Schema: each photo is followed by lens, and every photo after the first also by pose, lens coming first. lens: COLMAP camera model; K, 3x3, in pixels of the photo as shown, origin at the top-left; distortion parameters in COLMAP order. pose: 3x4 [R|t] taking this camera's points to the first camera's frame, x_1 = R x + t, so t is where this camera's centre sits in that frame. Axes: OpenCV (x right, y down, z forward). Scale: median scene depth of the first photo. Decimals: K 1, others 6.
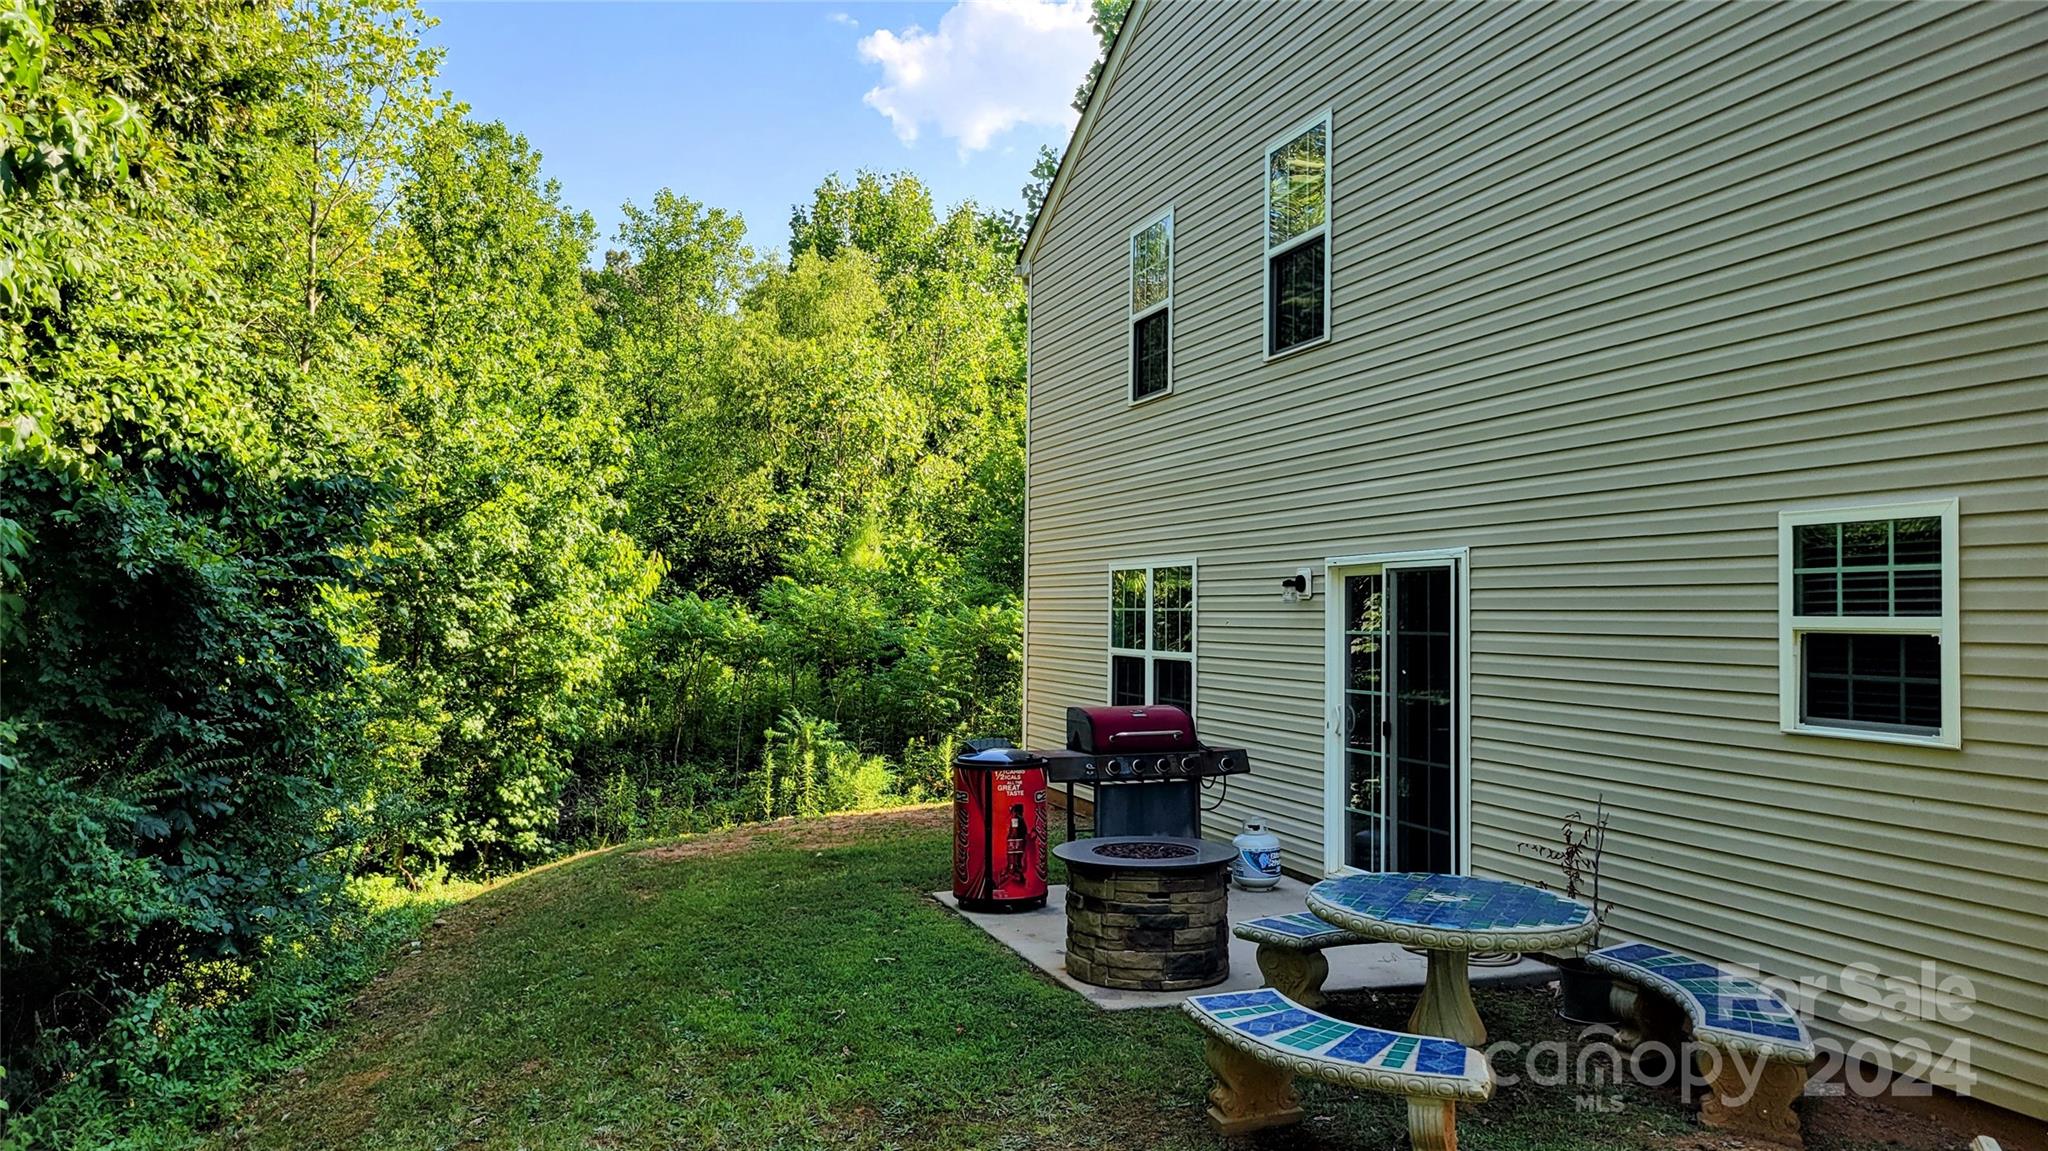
lens RADIAL K [[1519.5, 0, 1024.0], [0, 1519.5, 575.5], [0, 0, 1]] dist [0.005029, -0.005896]
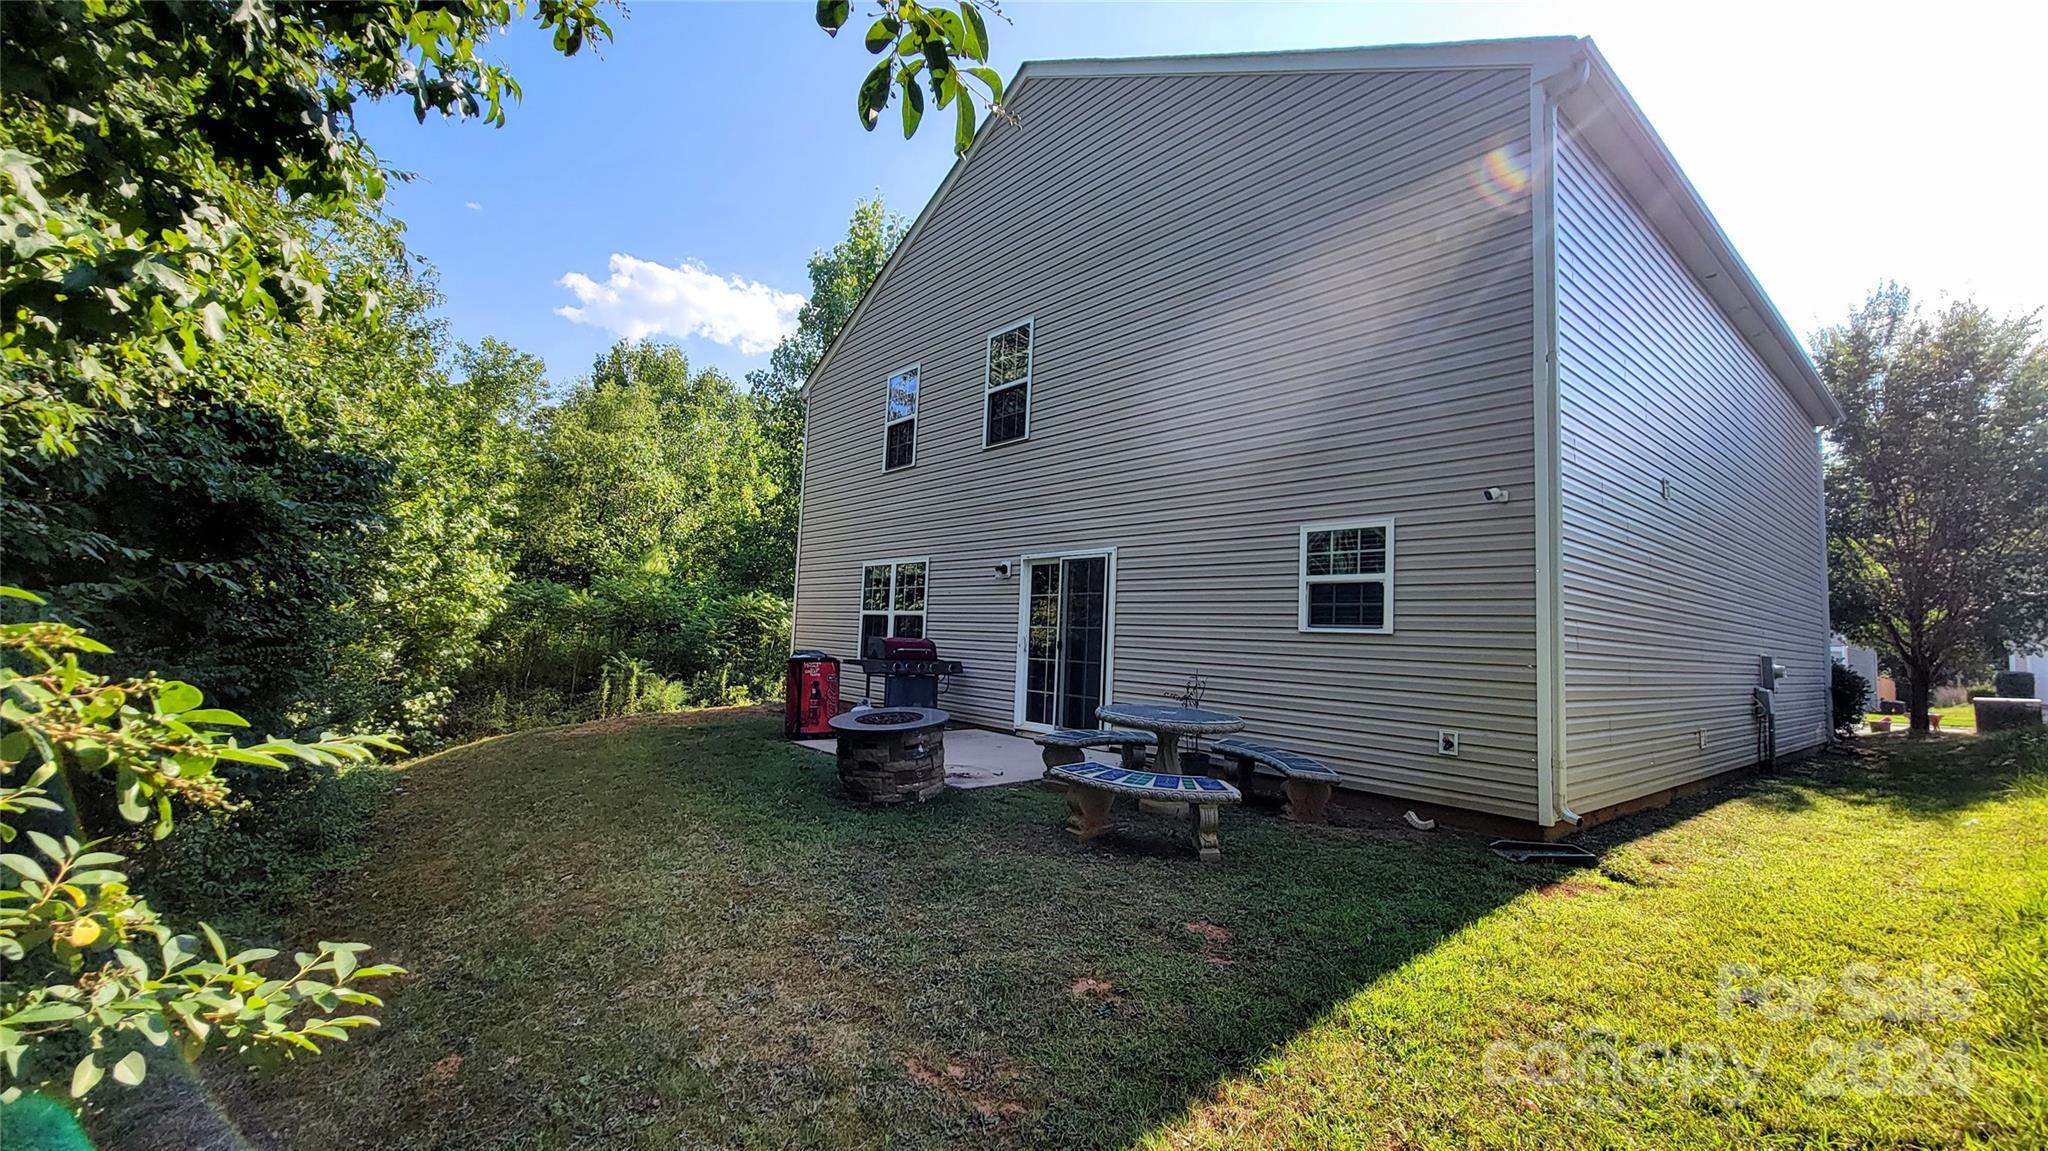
lens RADIAL K [[821.2, 0, 1024.0], [0, 821.2, 575.5], [0, 0, 1]] dist [-0.019537, 0.000342]
pose [[0.917604, 0.057368, 0.393334, -0.180728], [-0.039077, 0.997756, -0.054362, 0.063885], [-0.395570, 0.034512, 0.917787, 0.078153]]
